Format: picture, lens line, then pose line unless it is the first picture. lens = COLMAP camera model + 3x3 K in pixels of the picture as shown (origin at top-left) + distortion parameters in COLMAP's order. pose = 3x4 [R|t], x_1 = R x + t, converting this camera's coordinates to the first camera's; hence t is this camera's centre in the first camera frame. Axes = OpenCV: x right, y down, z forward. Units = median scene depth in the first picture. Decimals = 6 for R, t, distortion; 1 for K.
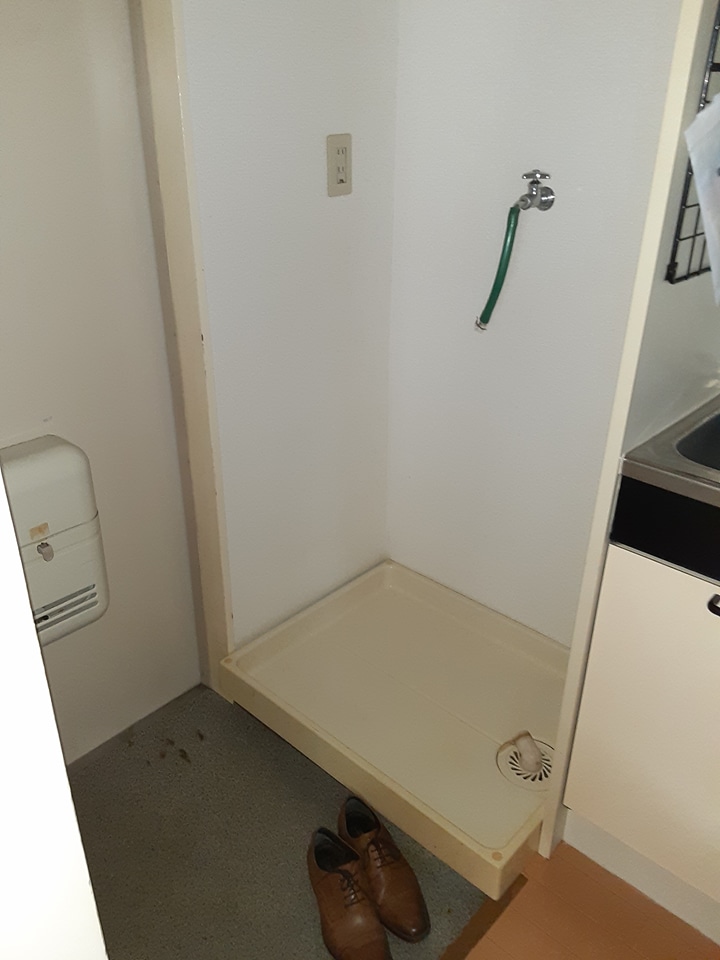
lens RADIAL K [[766.5, 0, 350.5], [0, 766.5, 478.4], [0, 0, 1]] dist [0.136769, -0.214180]
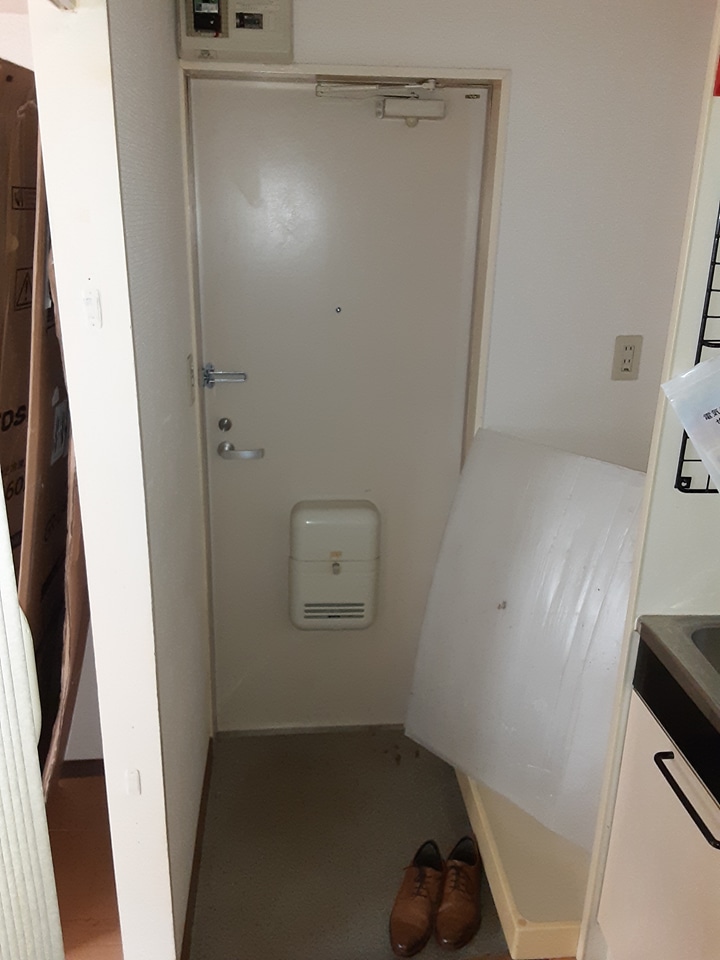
lens RADIAL K [[766.5, 0, 350.5], [0, 766.5, 478.4], [0, 0, 1]] dist [0.136769, -0.214180]
pose [[0.741840, 0.227170, -0.630926, 0.537096], [-0.316711, 0.948014, -0.031048, -0.038327], [0.591074, 0.222853, 0.775221, -0.218452]]
